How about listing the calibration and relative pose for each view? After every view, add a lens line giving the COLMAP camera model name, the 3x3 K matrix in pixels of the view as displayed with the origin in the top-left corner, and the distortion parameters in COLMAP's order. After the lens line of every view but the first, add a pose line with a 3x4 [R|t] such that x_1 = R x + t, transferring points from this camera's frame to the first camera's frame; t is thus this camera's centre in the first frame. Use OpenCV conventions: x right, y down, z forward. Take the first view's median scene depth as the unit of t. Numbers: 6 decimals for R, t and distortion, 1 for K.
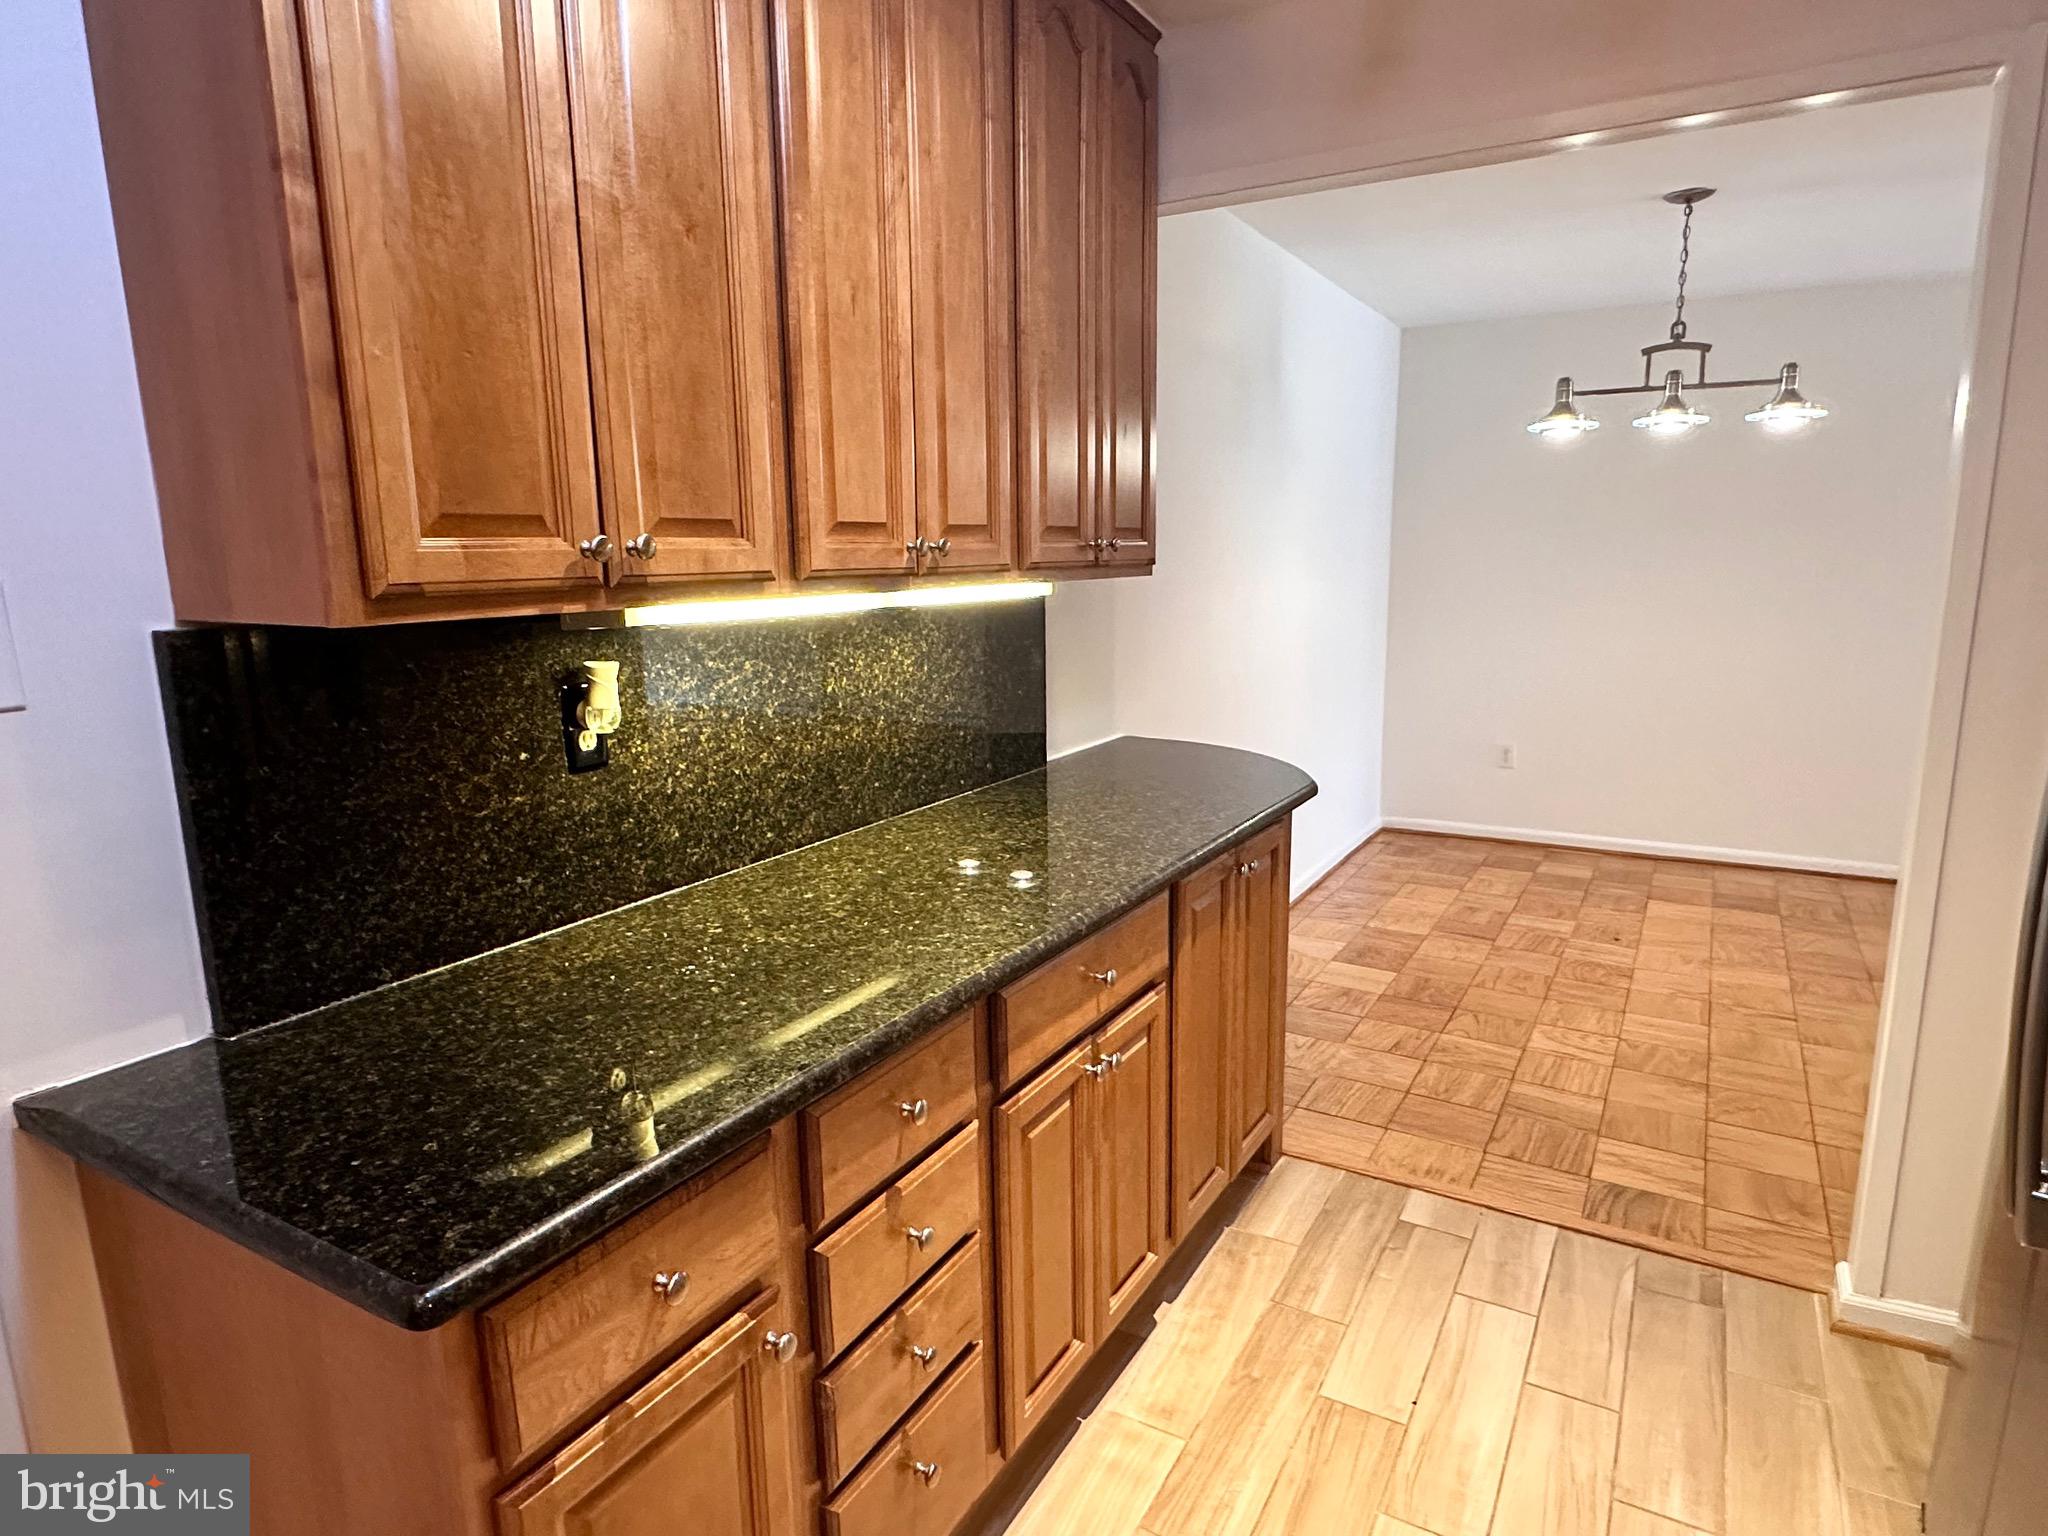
lens RADIAL K [[1197.4, 0, 1010.7], [0, 1197.4, 778.0], [0, 0, 1]] dist [0.002523, -0.001815]
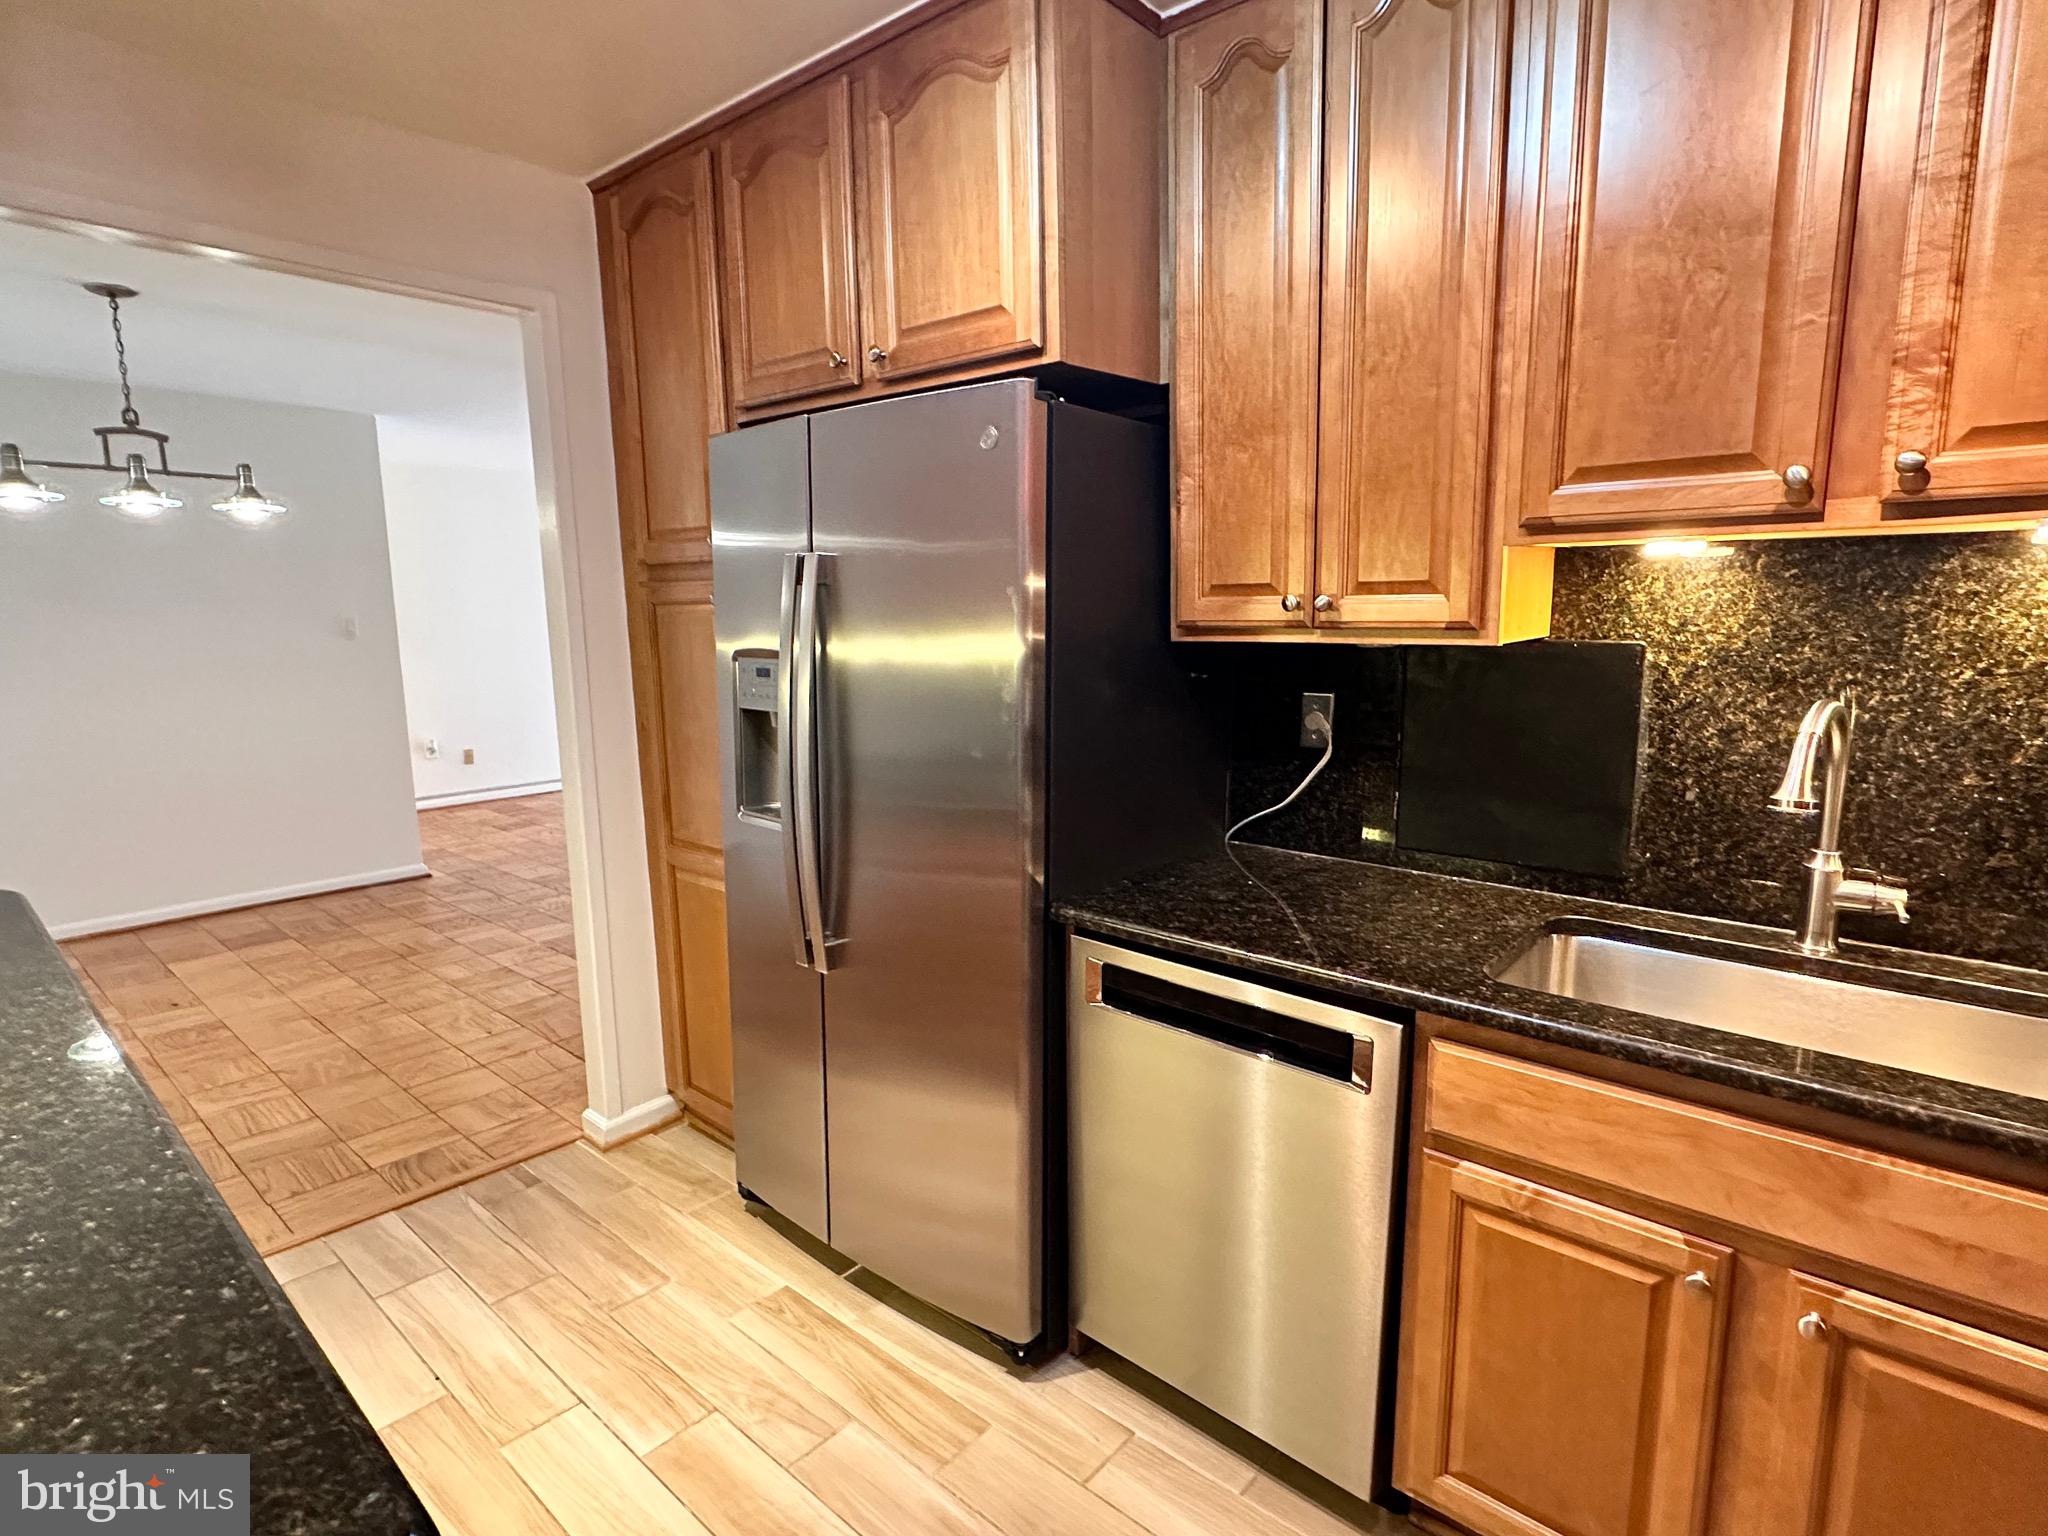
lens RADIAL K [[1065.2, 0, 1032.3], [0, 1065.2, 776.2], [0, 0, 1]] dist [-0.002935, -0.001124]
pose [[0.193533, -0.147005, 0.970018, -0.246269], [0.193661, 0.974981, 0.109119, -0.014622], [-0.961790, 0.166737, 0.217160, 0.090201]]
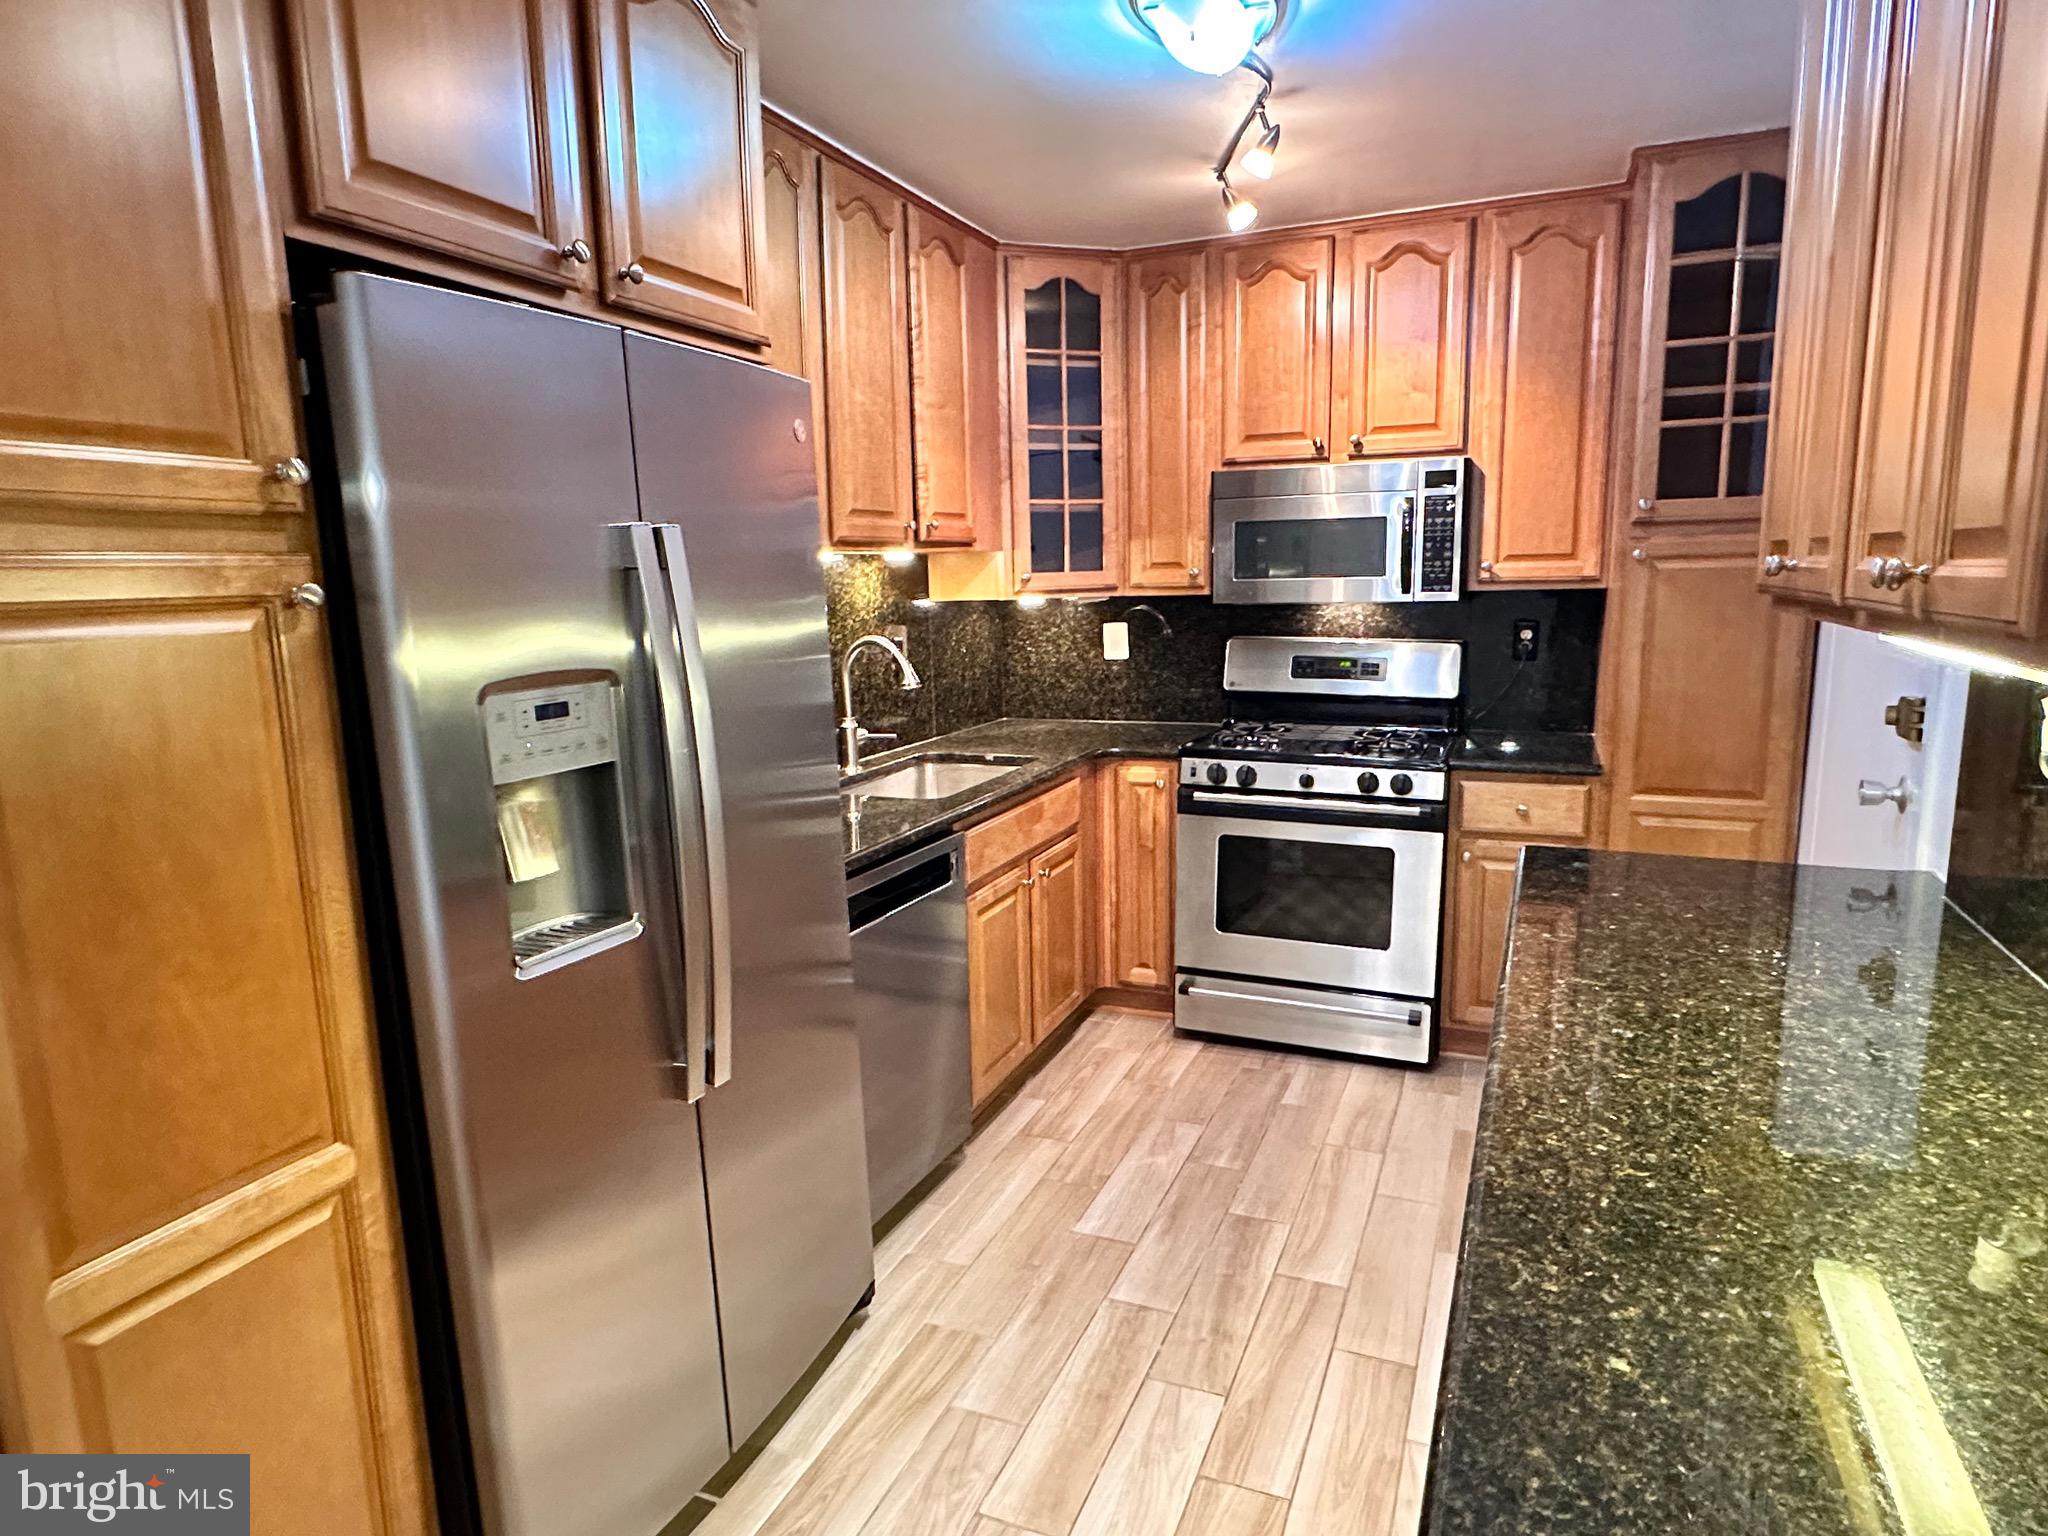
lens RADIAL K [[1197.4, 0, 1015.3], [0, 1197.4, 763.1], [0, 0, 1]] dist [0.002523, -0.001815]
pose [[-0.992318, 0.056765, -0.109924, 0.222282], [0.015810, 0.939422, 0.342399, -0.164208], [0.122702, 0.338031, -0.933102, 0.799748]]
